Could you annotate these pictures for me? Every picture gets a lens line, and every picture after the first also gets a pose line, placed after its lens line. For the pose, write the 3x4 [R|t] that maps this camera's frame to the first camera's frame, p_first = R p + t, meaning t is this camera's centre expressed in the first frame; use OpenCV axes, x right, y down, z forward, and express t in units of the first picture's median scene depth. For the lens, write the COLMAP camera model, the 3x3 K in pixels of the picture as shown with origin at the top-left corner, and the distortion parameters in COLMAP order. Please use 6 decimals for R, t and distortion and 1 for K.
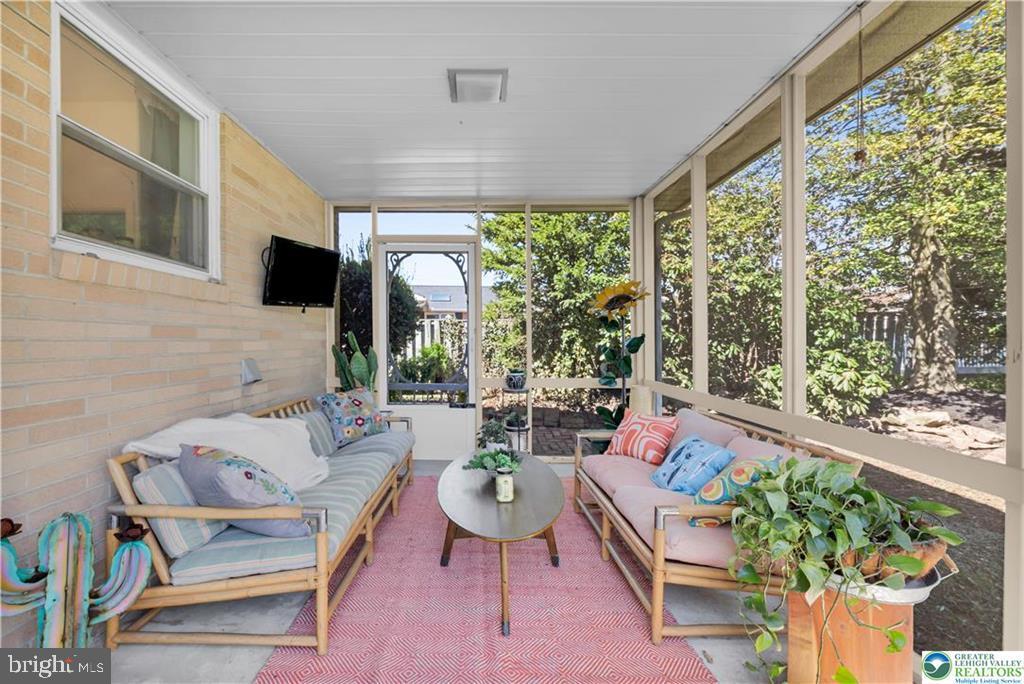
lens RADIAL K [[468.3, 0, 511.5], [0, 468.3, 341.9], [0, 0, 1]] dist [0.002339, 0.000036]
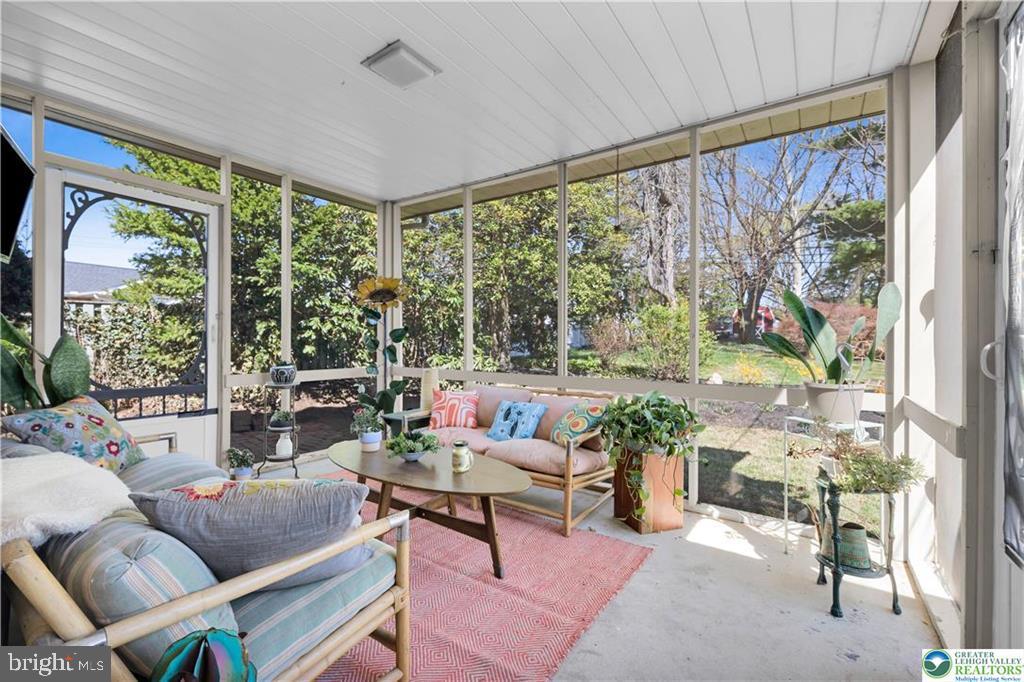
lens RADIAL K [[441.7, 0, 511.6], [0, 441.7, 340.2], [0, 0, 1]] dist [-0.001329, -0.000142]
pose [[0.562461, 0.002901, 0.826819, -0.419838], [-0.000235, 0.999994, -0.003349, 0.020077], [-0.826824, 0.001689, 0.562458, 0.171734]]
